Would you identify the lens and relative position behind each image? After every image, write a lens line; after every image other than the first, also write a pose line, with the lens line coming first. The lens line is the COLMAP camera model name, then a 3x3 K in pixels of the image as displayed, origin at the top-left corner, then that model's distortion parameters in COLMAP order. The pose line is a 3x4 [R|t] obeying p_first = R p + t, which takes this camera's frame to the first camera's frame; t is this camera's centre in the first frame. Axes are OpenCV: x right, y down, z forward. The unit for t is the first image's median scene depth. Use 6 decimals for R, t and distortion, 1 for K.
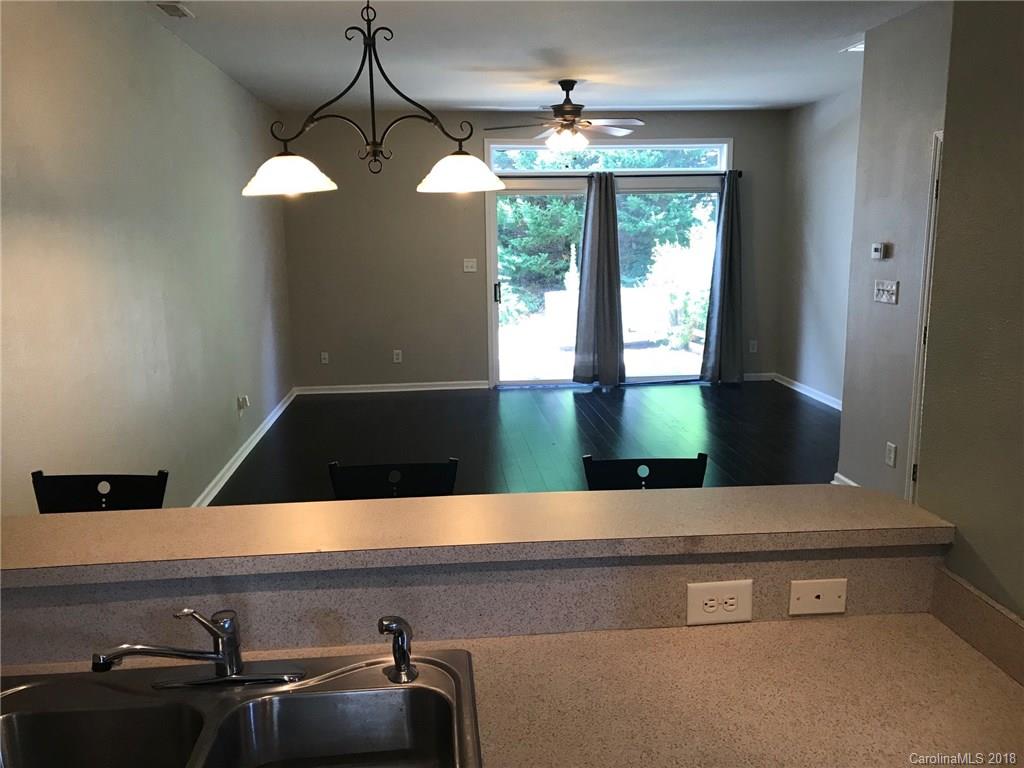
lens RADIAL K [[838.0, 0, 508.4], [0, 838.0, 386.9], [0, 0, 1]] dist [0.011457, -0.013805]
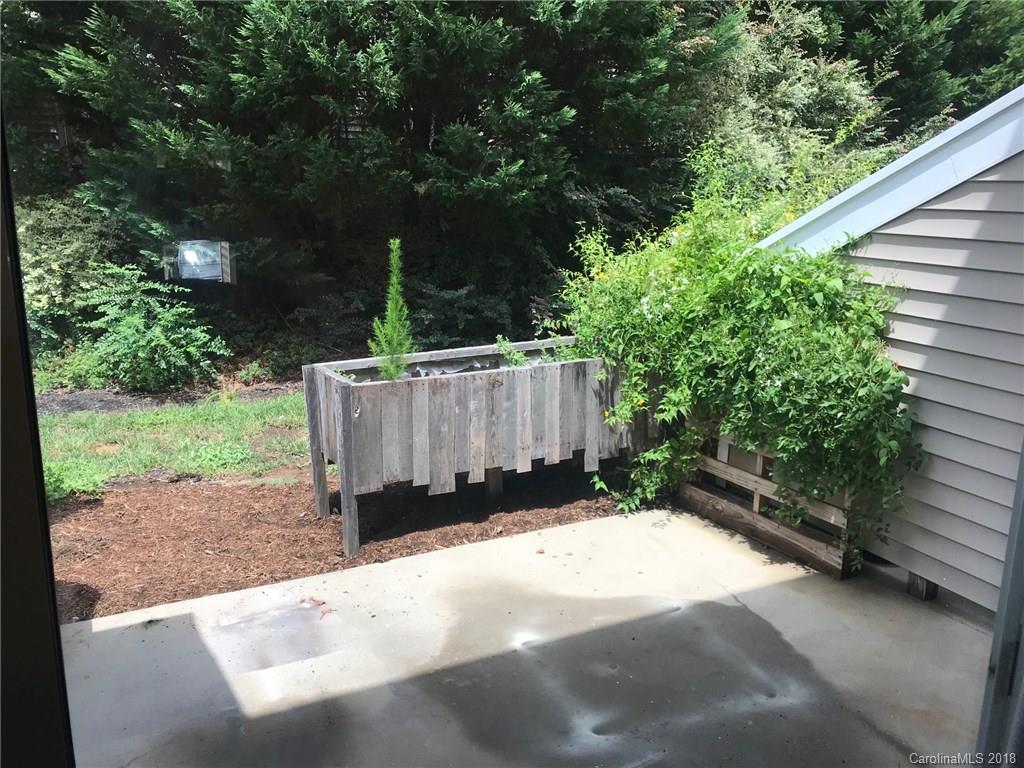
lens RADIAL K [[838.0, 0, 503.3], [0, 838.0, 385.1], [0, 0, 1]] dist [0.011457, -0.013805]
pose [[0.933365, -0.055163, 0.354665, -0.007246], [0.039223, 0.997877, 0.051984, -0.174684], [-0.356780, -0.034609, 0.933547, 0.918741]]
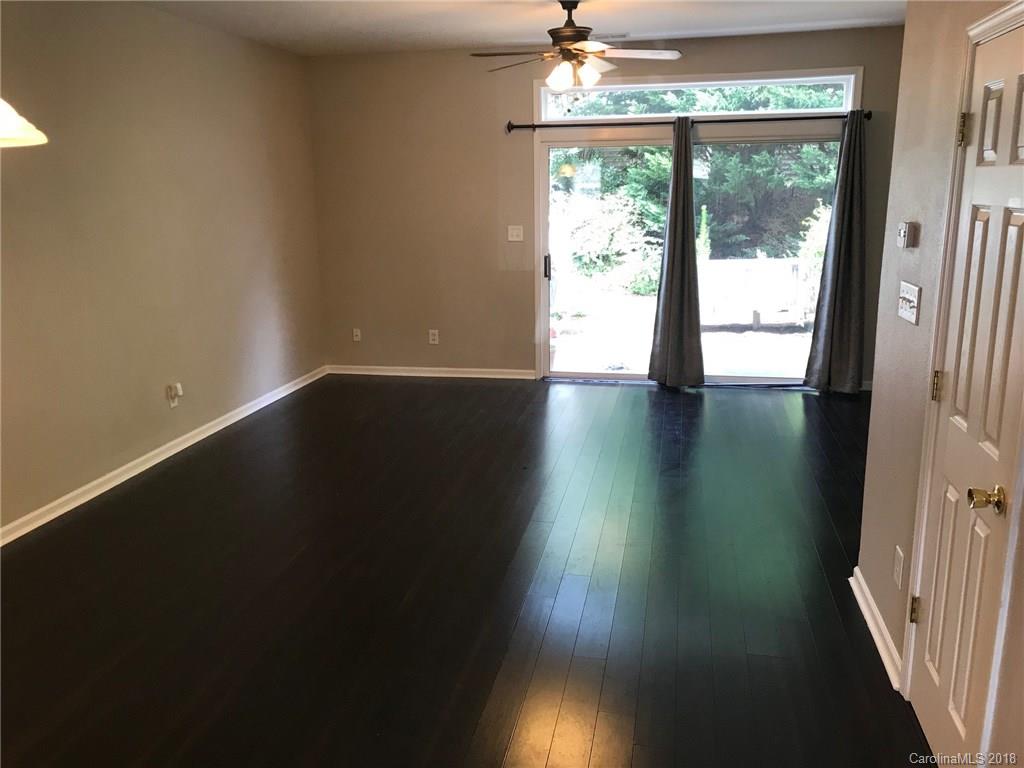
lens RADIAL K [[838.0, 0, 511.0], [0, 838.0, 380.7], [0, 0, 1]] dist [0.011457, -0.013805]
pose [[0.958110, 0.063432, -0.279287, 0.189333], [-0.050408, 0.997290, 0.053580, -0.041122], [0.281929, -0.037257, 0.958712, 0.180629]]
